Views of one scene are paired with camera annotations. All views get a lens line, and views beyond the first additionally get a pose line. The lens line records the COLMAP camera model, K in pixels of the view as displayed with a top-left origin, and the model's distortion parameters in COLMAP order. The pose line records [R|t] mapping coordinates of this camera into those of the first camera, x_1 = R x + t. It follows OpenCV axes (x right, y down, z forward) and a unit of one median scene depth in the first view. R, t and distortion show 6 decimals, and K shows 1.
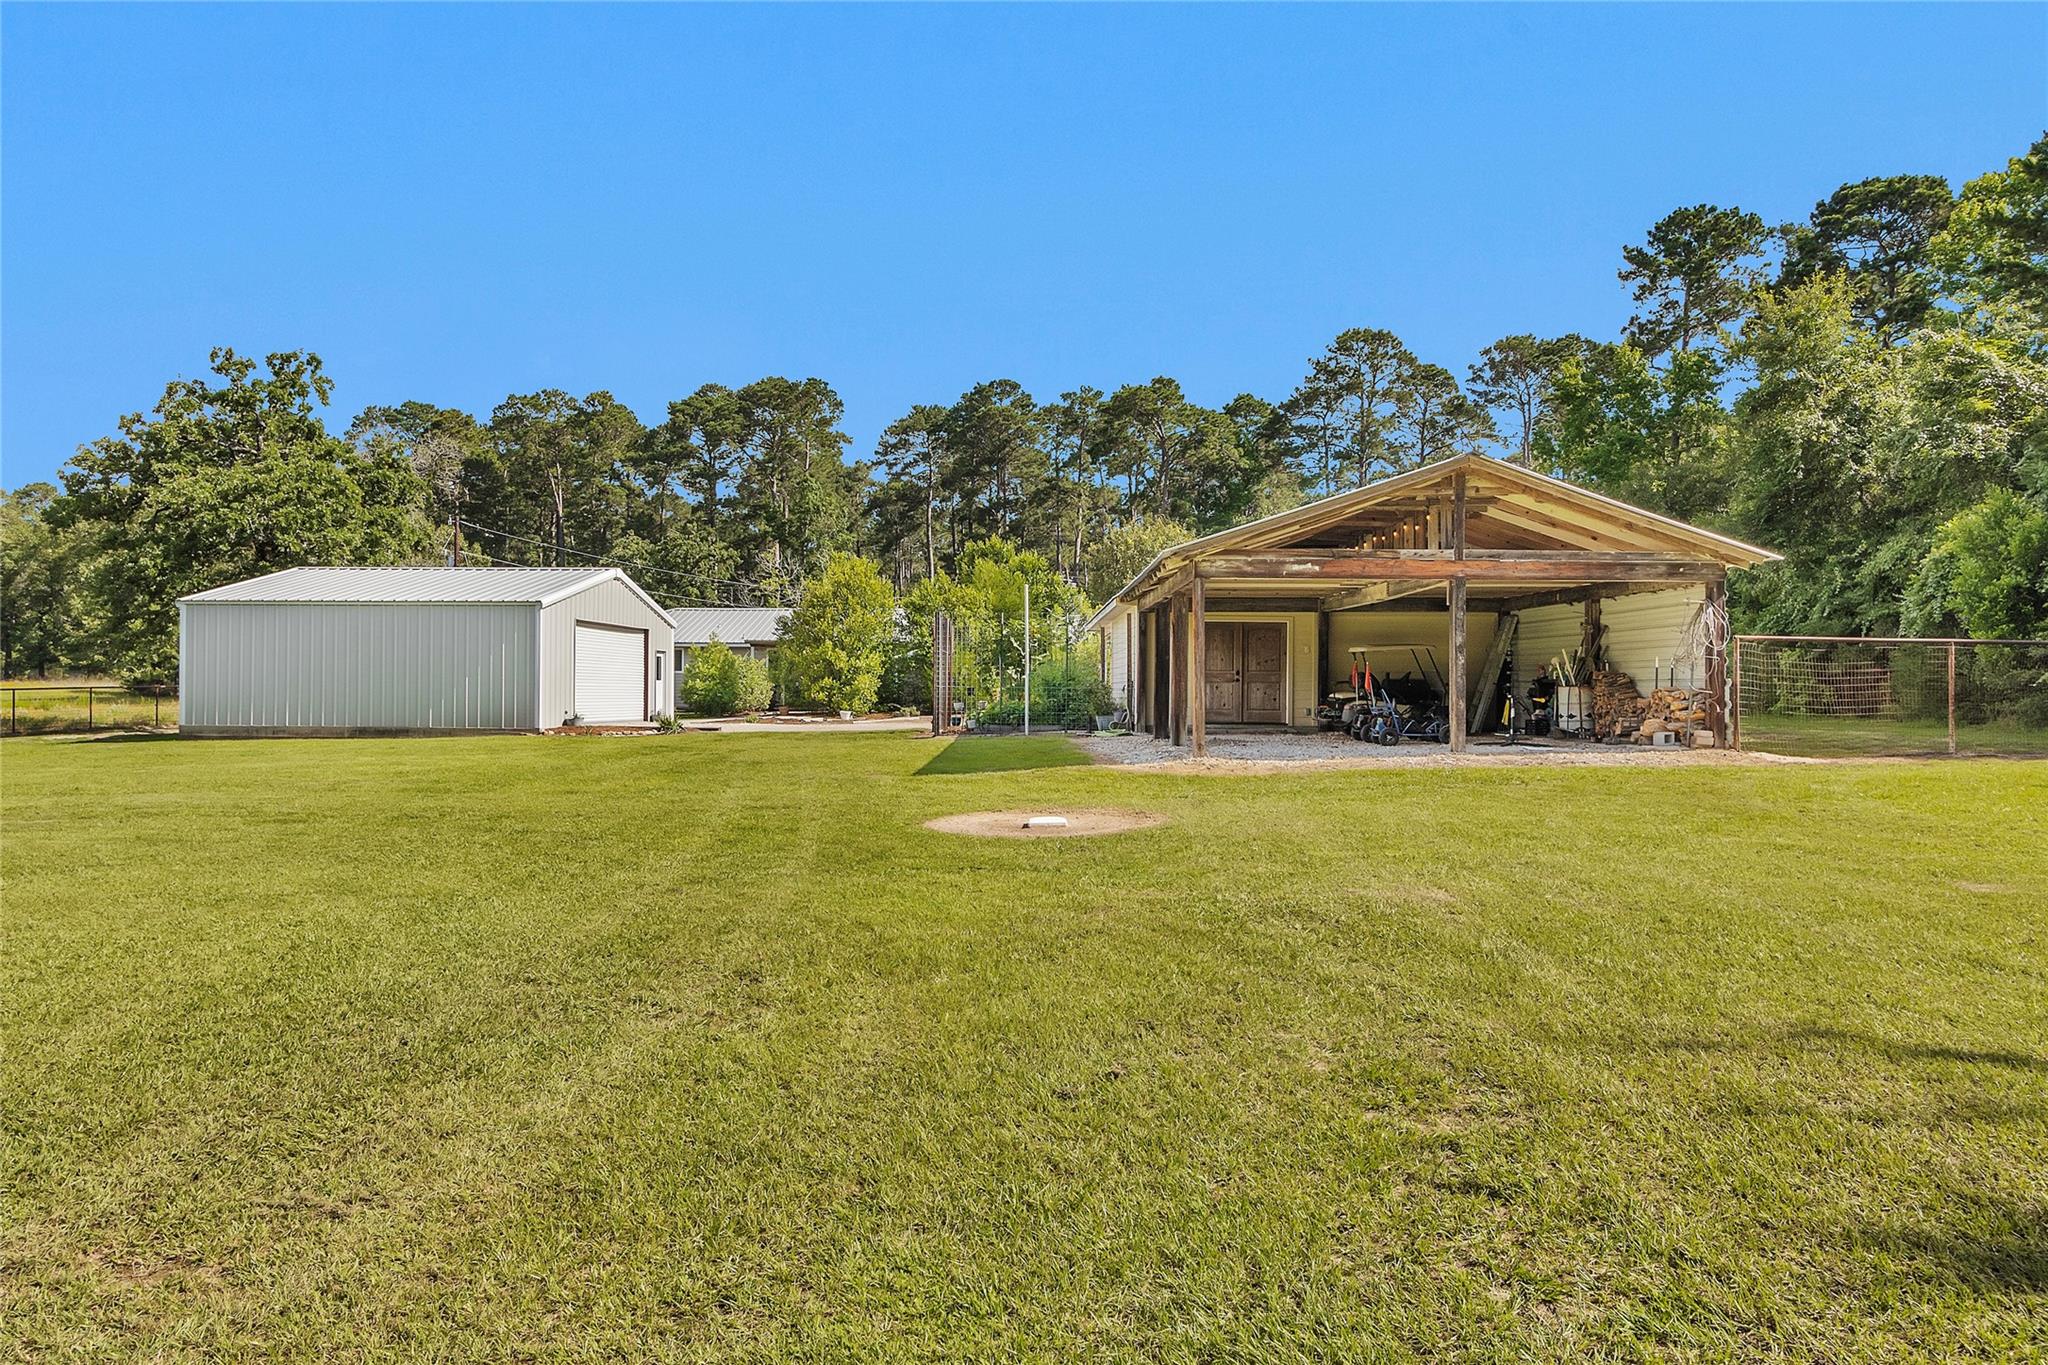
lens RADIAL K [[1355.1, 0, 1016.0], [0, 1355.1, 728.3], [0, 0, 1]] dist [-0.005087, -0.000254]
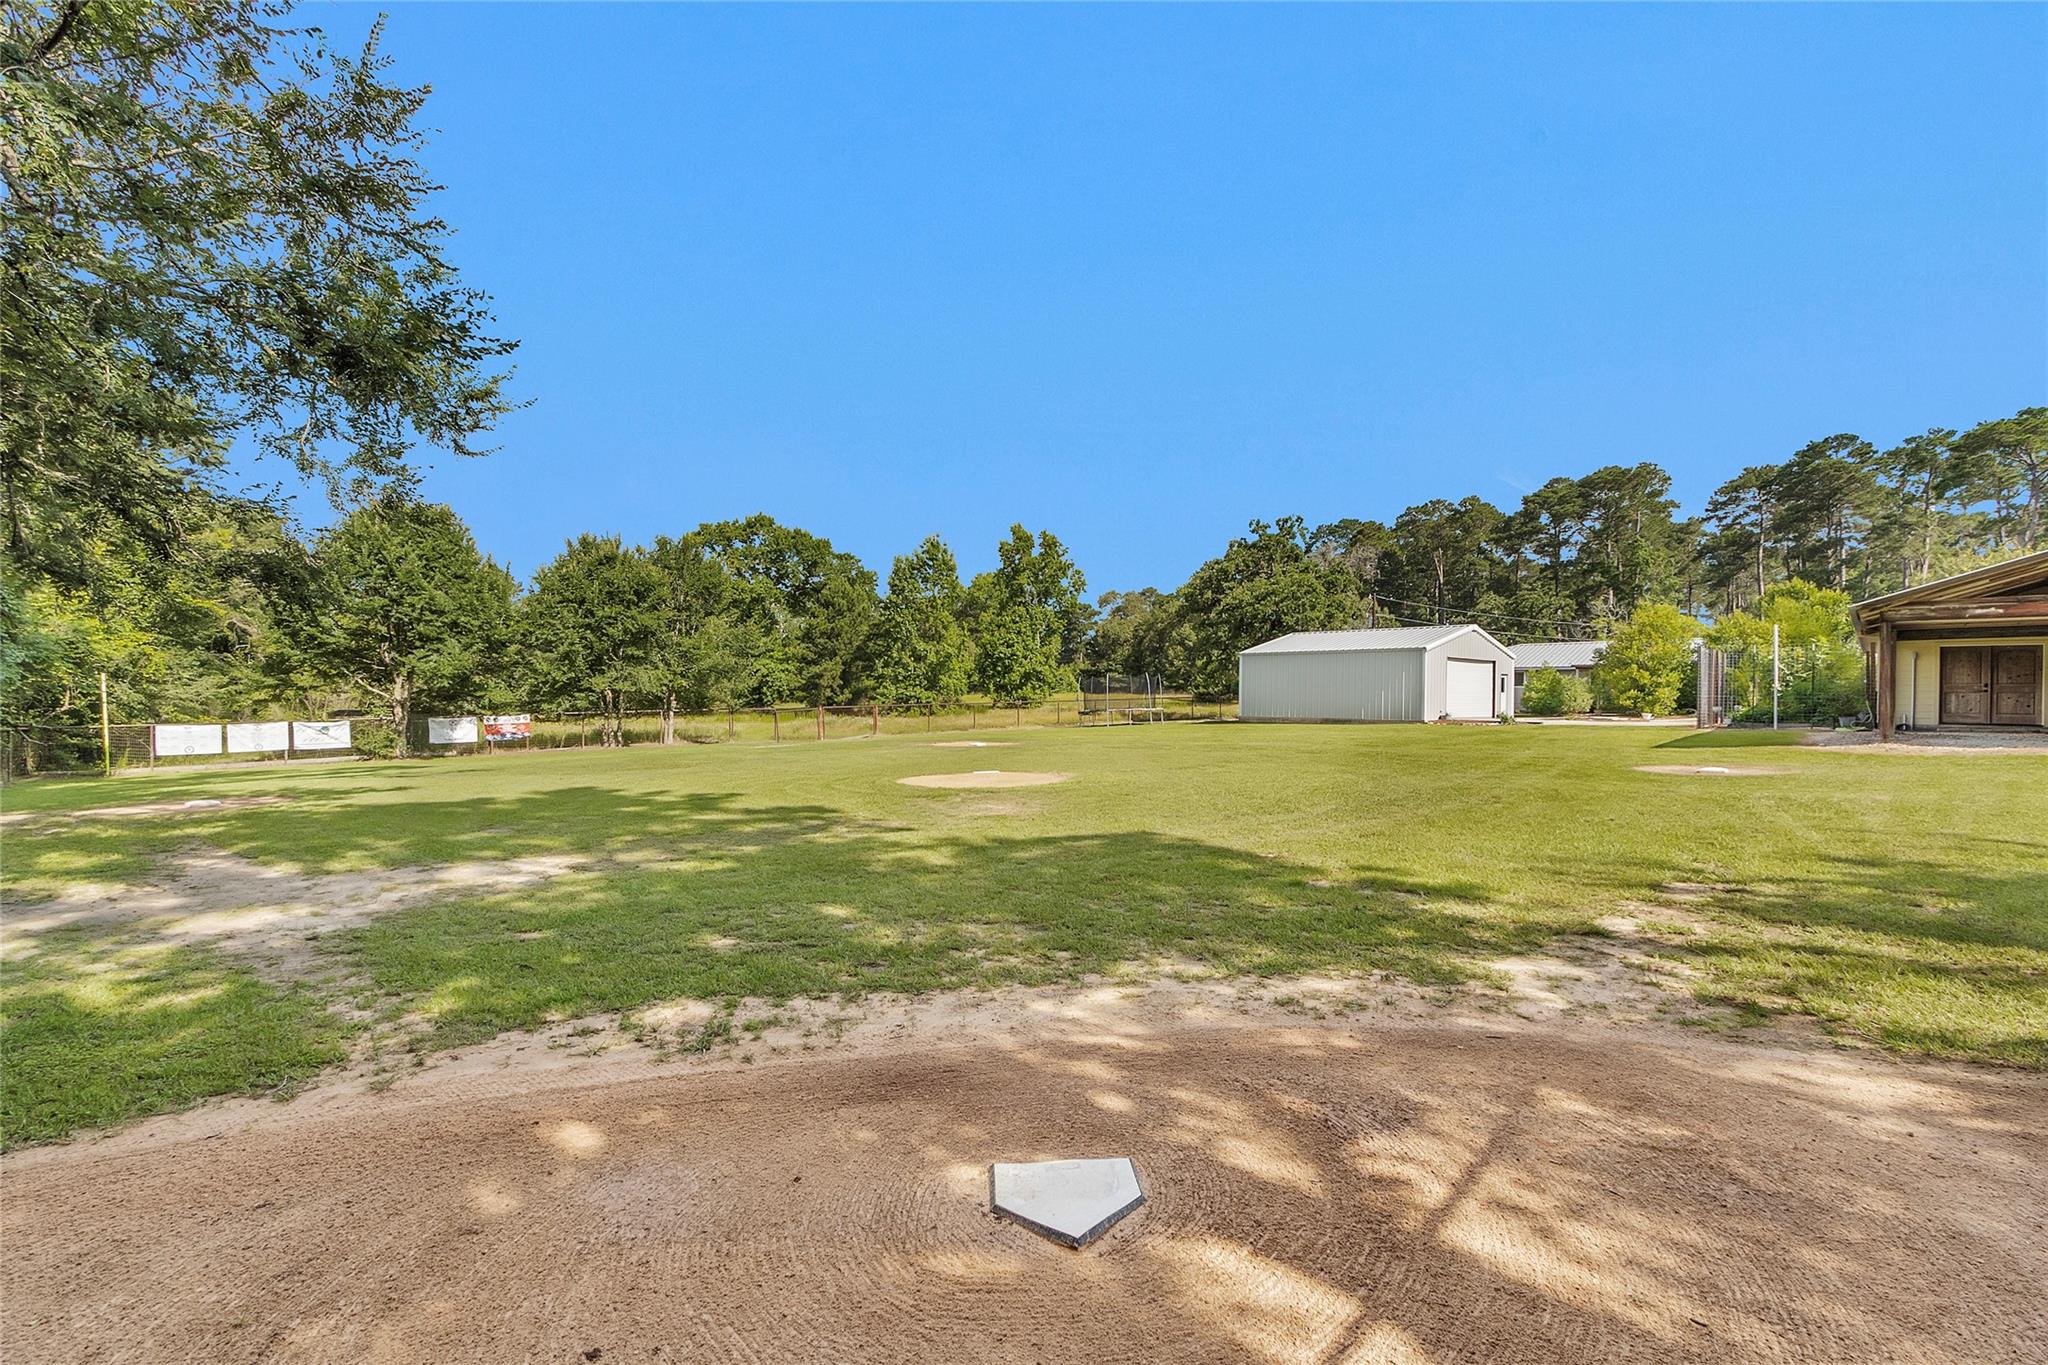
lens RADIAL K [[919.0, 0, 1007.5], [0, 919.0, 694.0], [0, 0, 1]] dist [0.001350, -0.000700]
pose [[0.720789, -0.002565, -0.693149, 0.041090], [-0.021098, 0.999449, -0.025638, 0.003978], [0.692833, 0.033104, 0.720338, -0.114035]]
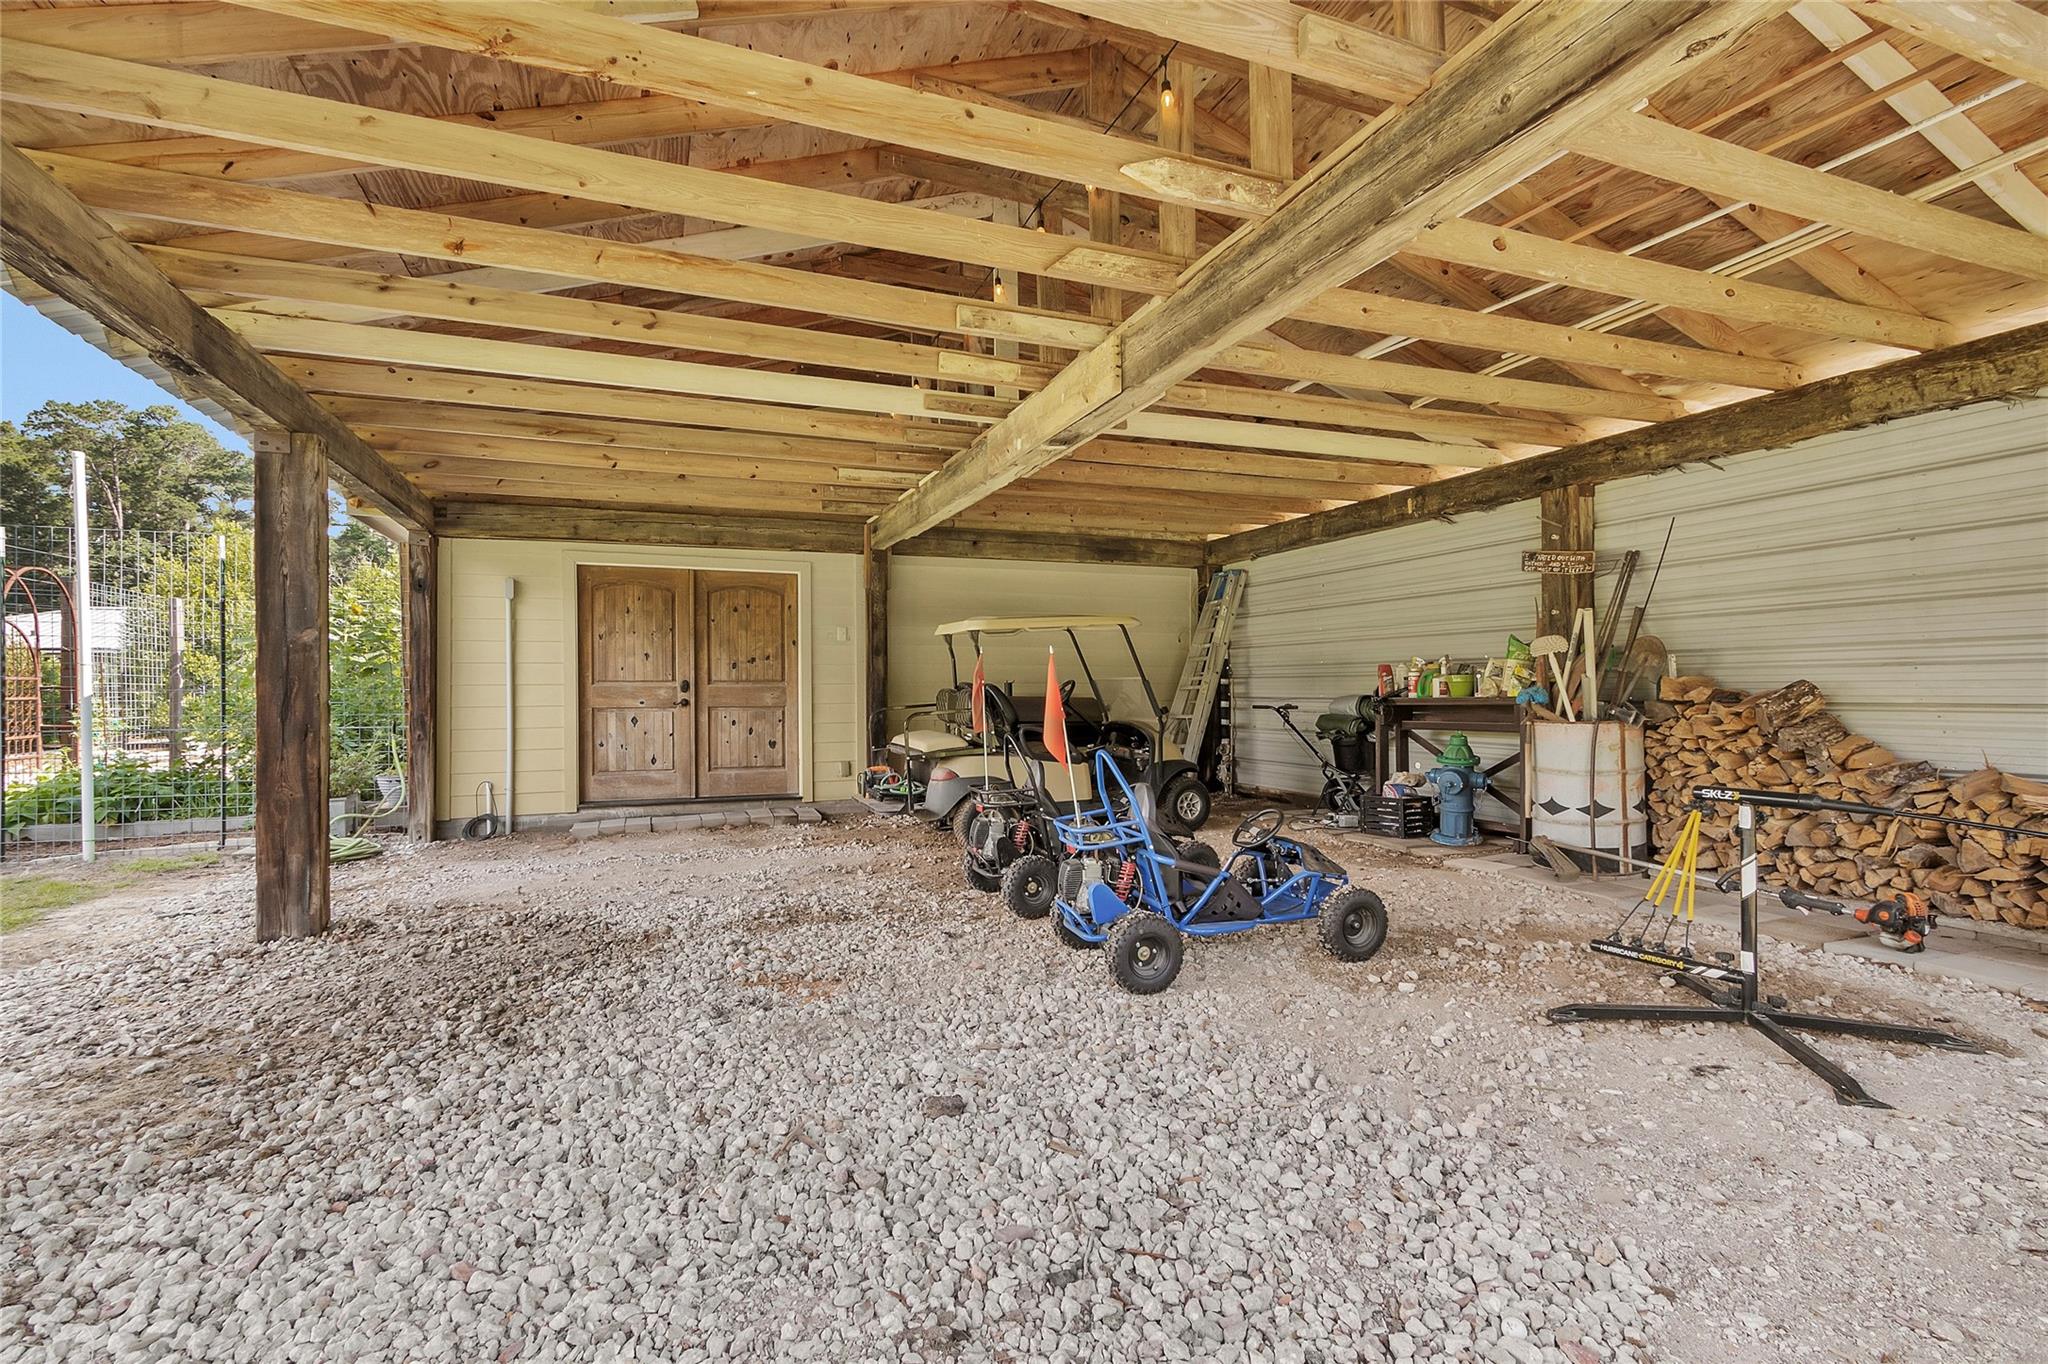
lens RADIAL K [[919.0, 0, 1007.5], [0, 919.0, 693.5], [0, 0, 1]] dist [0.001350, -0.000700]
pose [[0.935854, -0.011511, 0.352199, 0.064926], [0.021388, 0.999479, -0.024166, -0.012054], [-0.351738, 0.030148, 0.935613, 0.283990]]
